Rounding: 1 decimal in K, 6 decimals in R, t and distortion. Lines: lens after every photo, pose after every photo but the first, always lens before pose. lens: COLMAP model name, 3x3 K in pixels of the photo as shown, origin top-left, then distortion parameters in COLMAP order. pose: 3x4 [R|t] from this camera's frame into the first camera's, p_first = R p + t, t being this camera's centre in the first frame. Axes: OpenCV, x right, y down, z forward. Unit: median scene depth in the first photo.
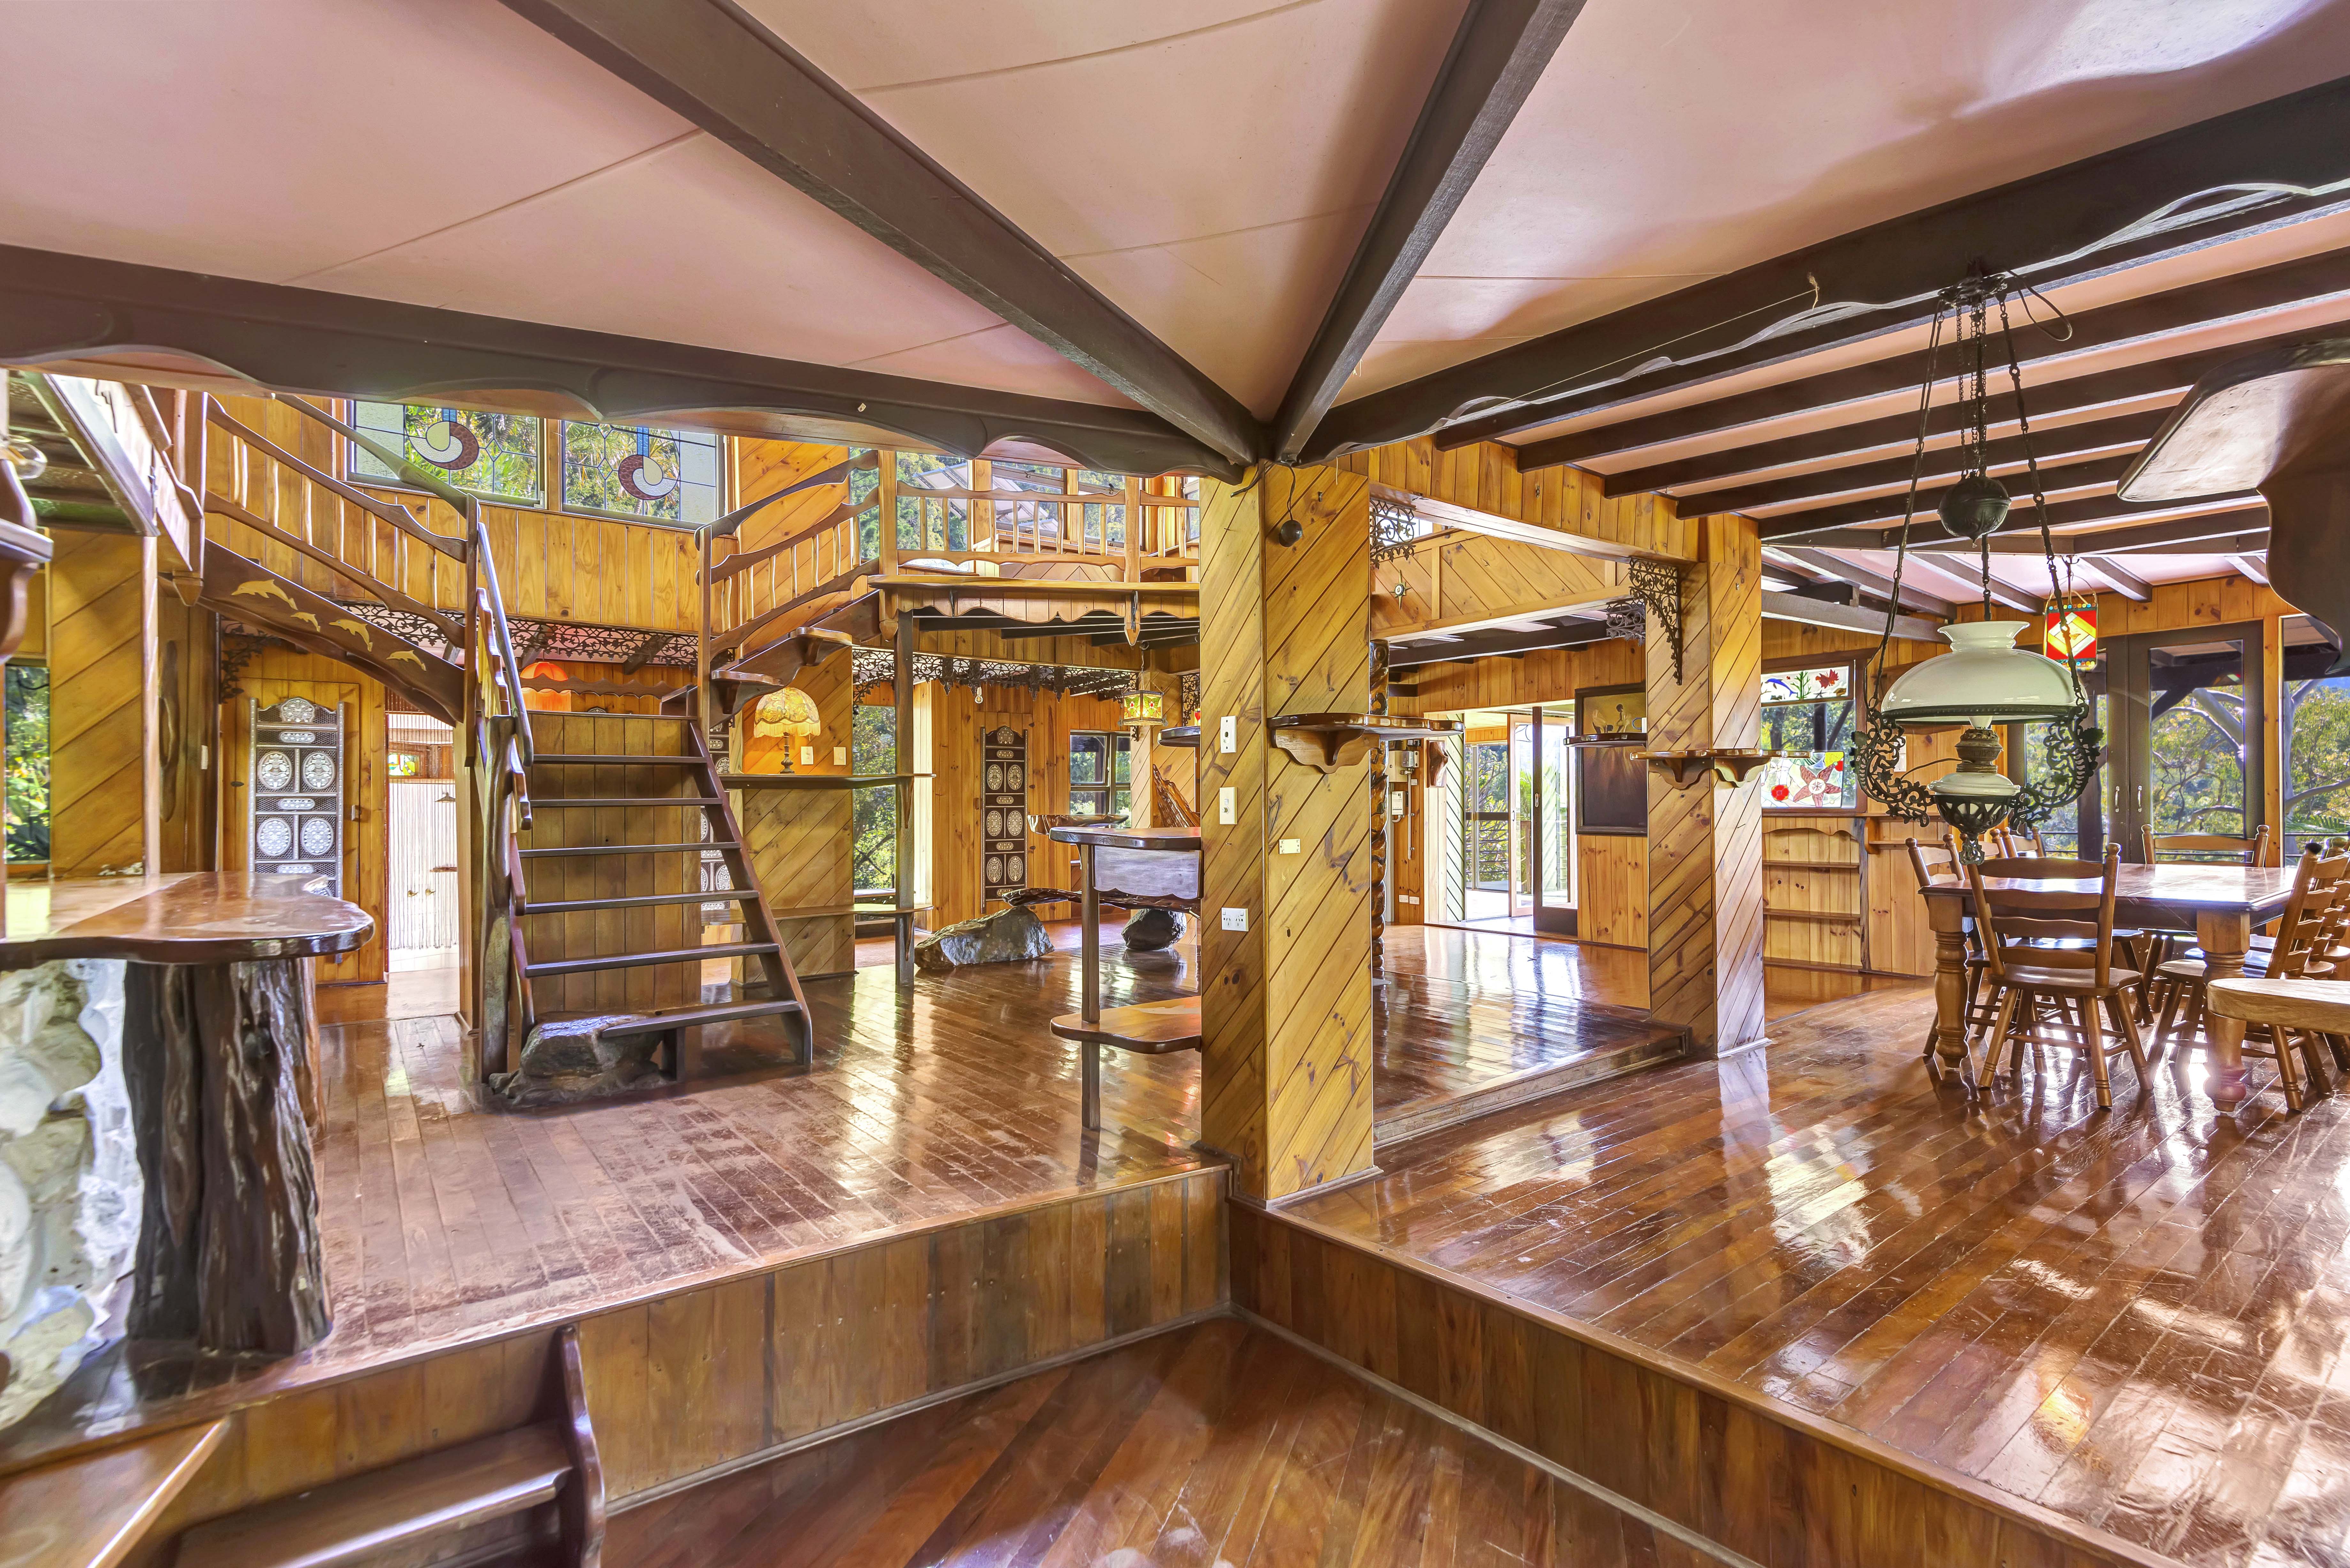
lens RADIAL K [[1091.4, 0, 1179.7], [0, 1091.4, 792.4], [0, 0, 1]] dist [0.017172, -0.000293]
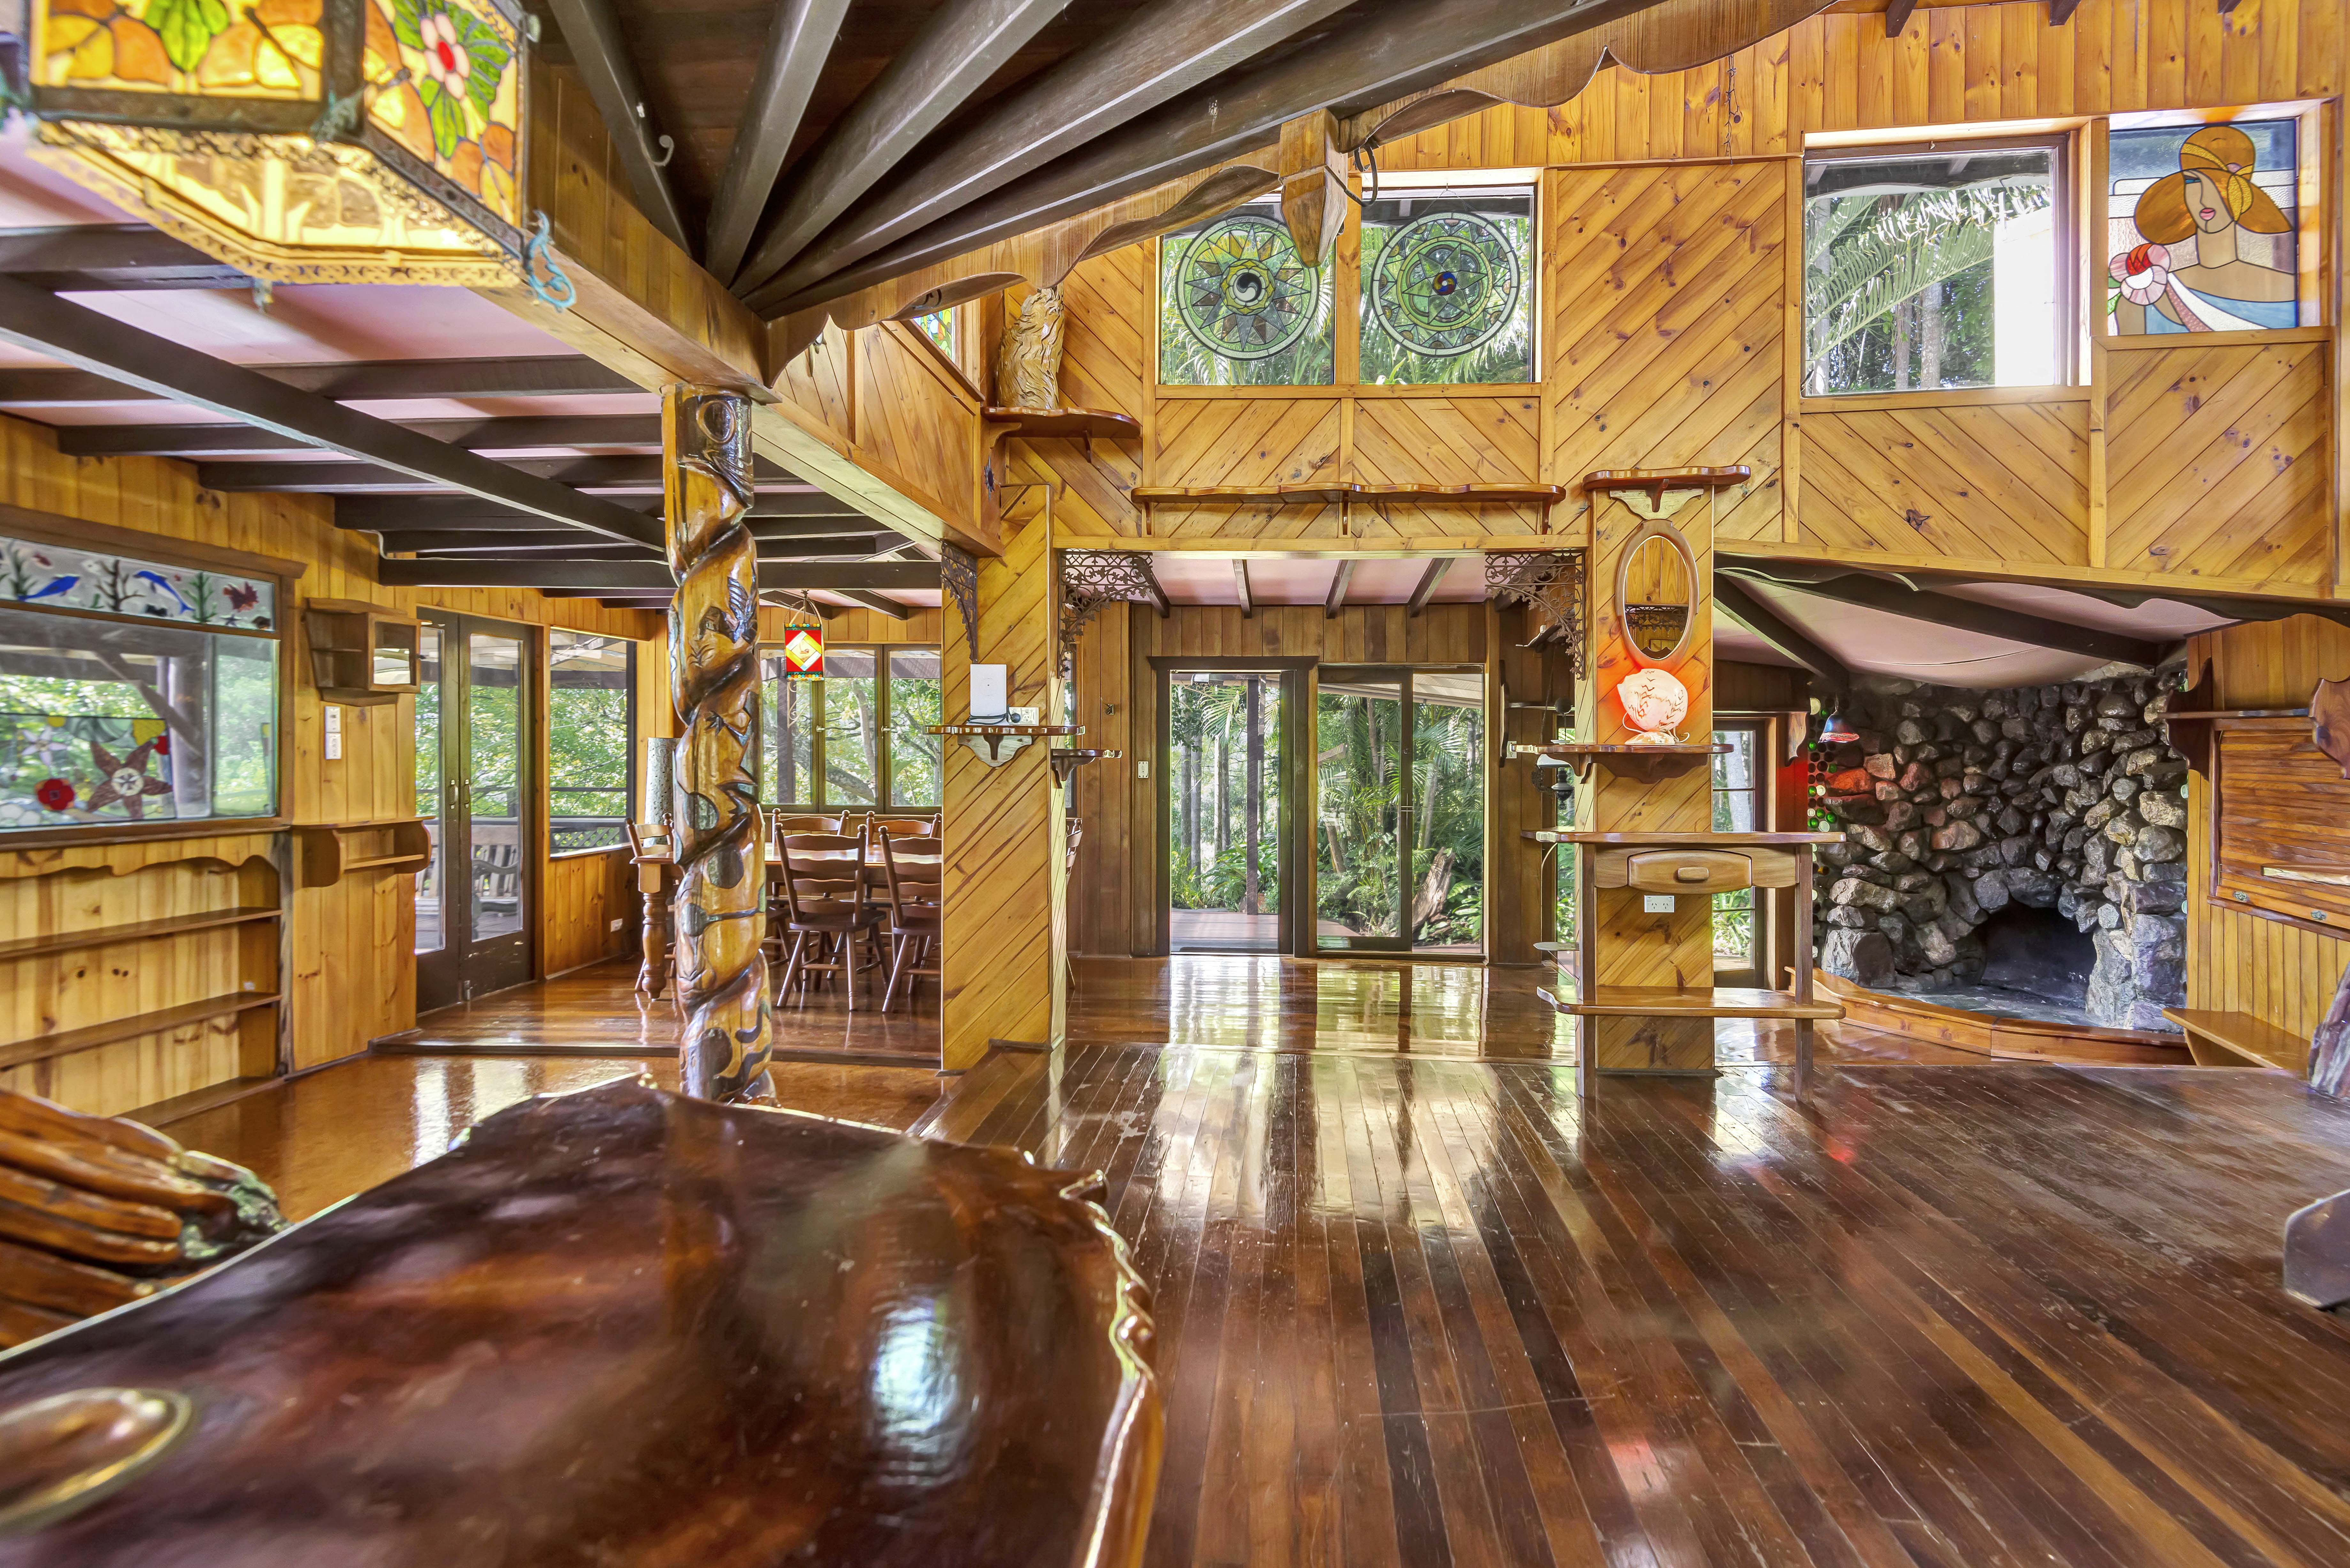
lens RADIAL K [[1088.7, 0, 1195.3], [0, 1088.7, 767.9], [0, 0, 1]] dist [0.001074, -0.000792]
pose [[-0.756191, -0.003413, 0.654342, -0.183863], [-0.007907, 0.999961, -0.003922, -0.016369], [-0.654303, -0.008140, -0.756189, 1.223577]]
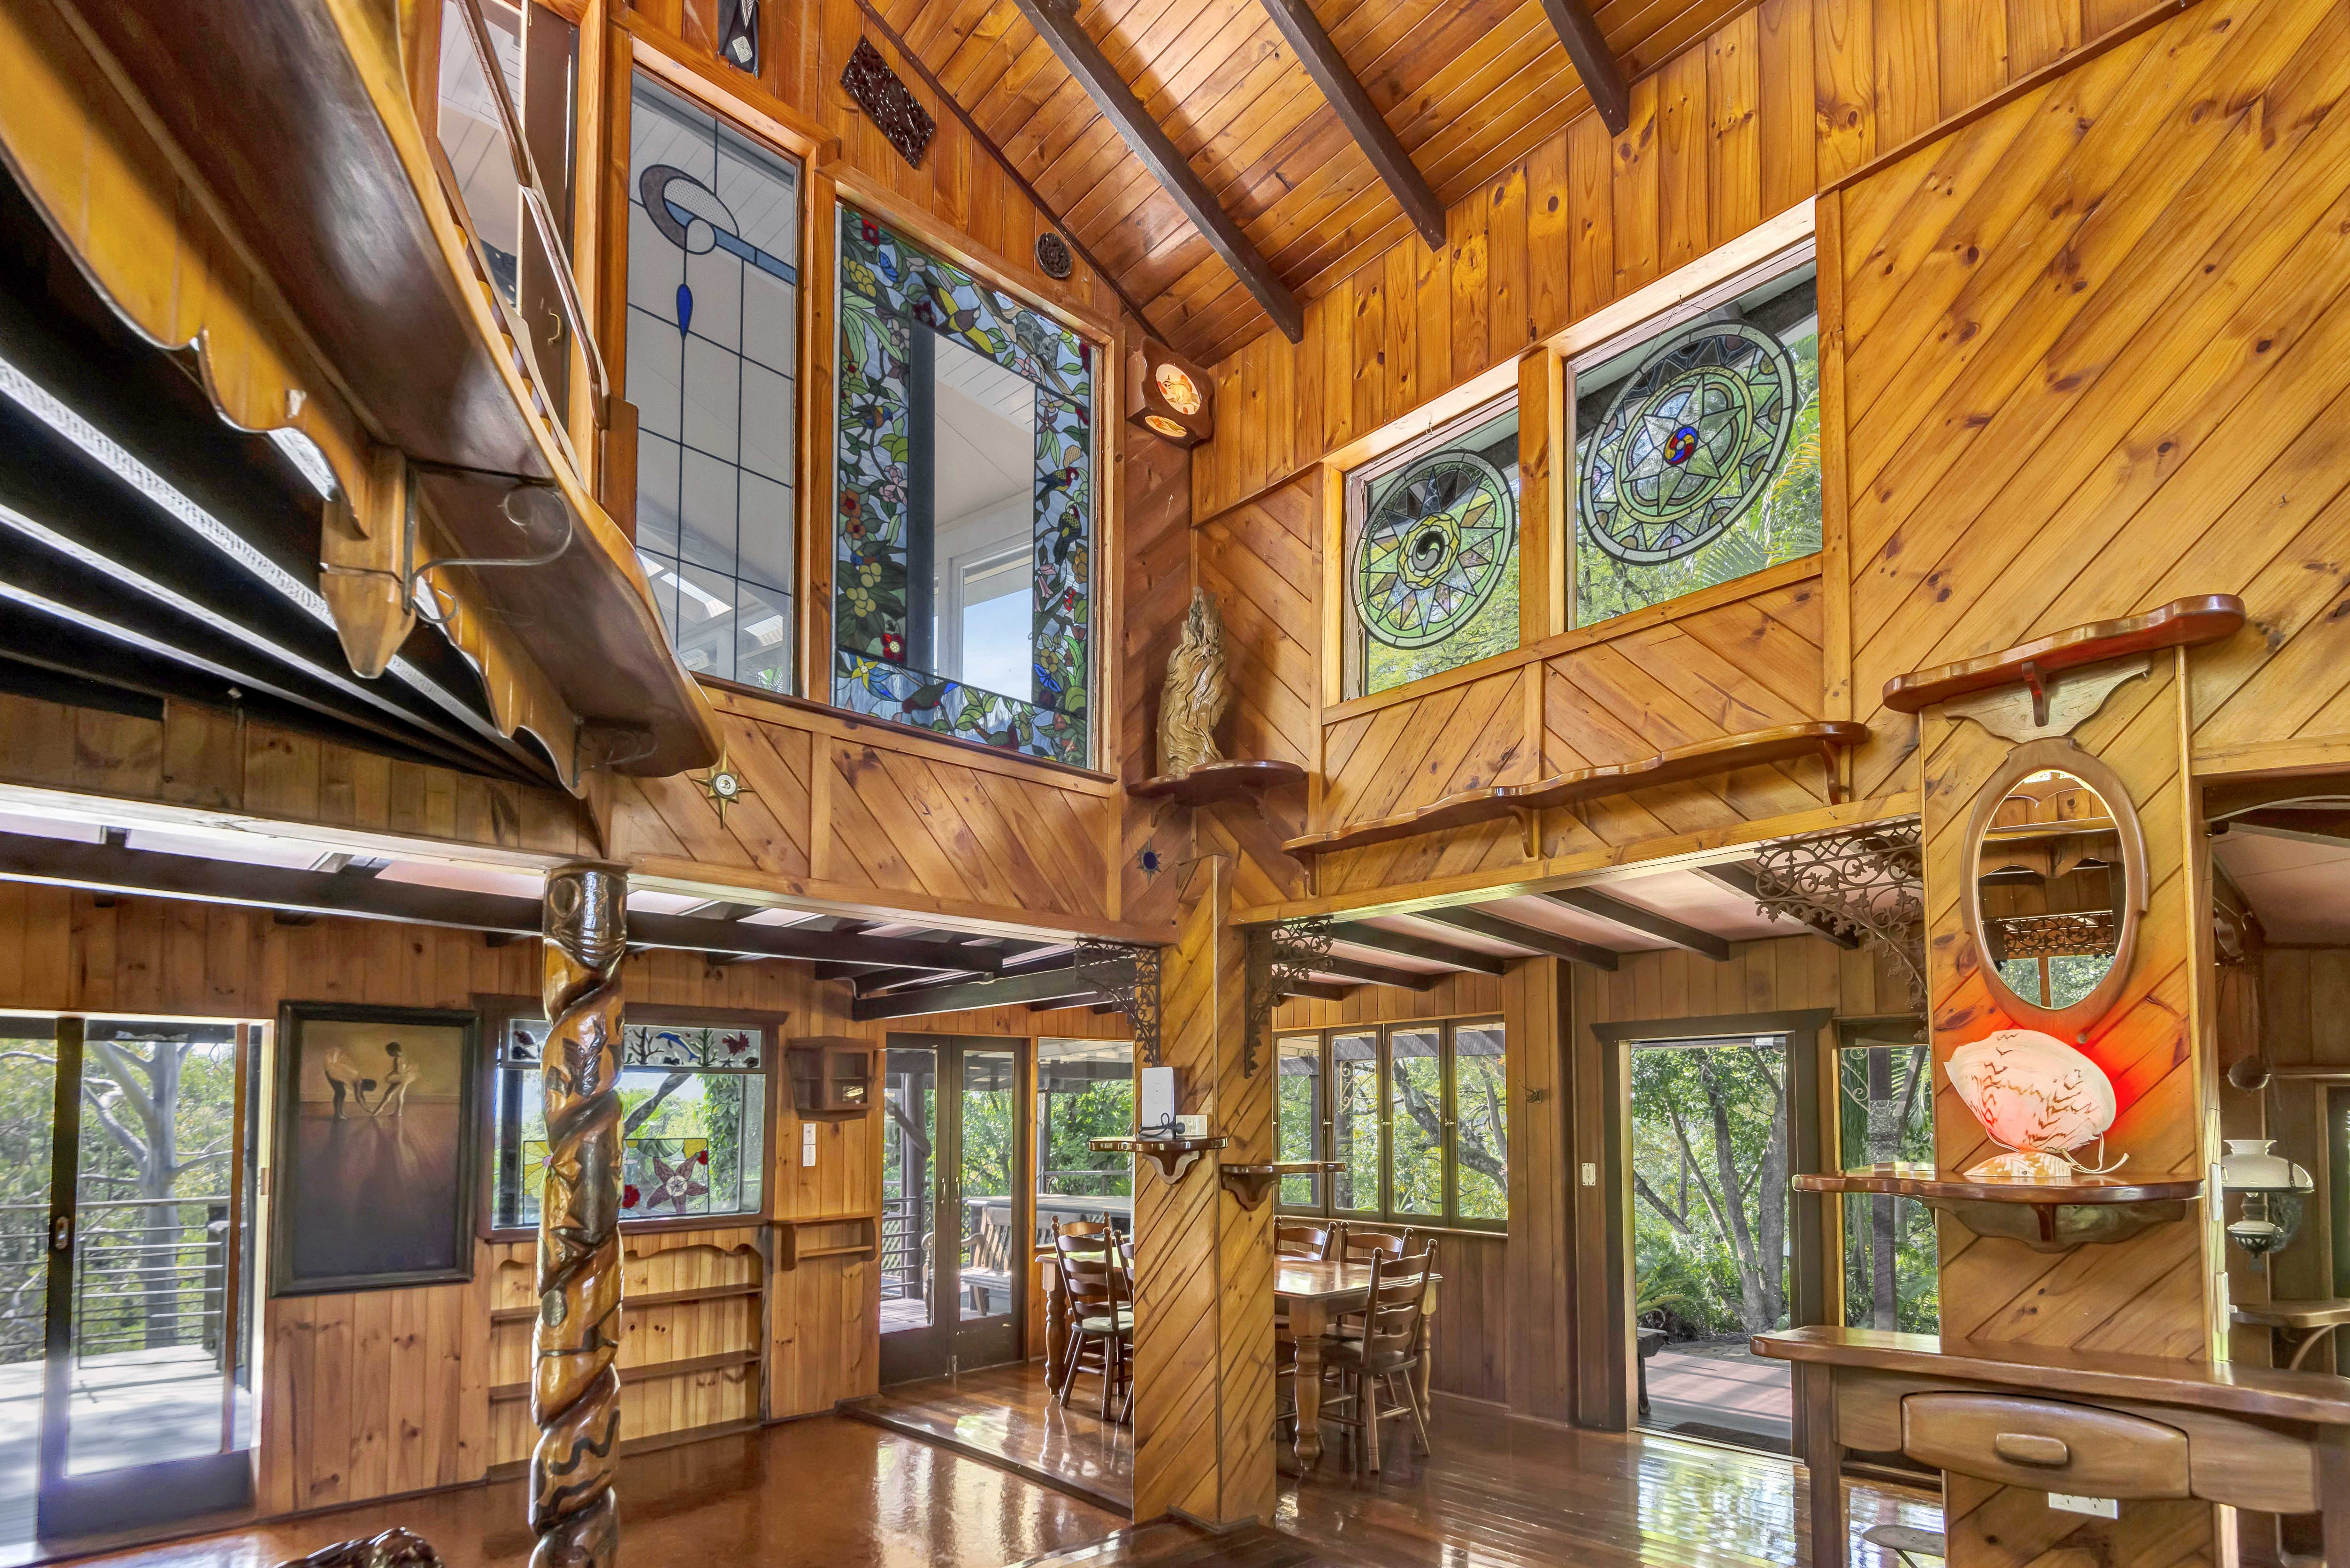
lens RADIAL K [[1205.8, 0, 1202.5], [0, 1205.8, 1064.6], [0, 0, 1]] dist [-0.000301, -0.002111]
pose [[-0.119206, 0.056197, 0.991278, -0.295619], [-0.000764, 0.998391, -0.056692, -0.046896], [-0.992869, -0.007516, -0.118971, 0.865515]]
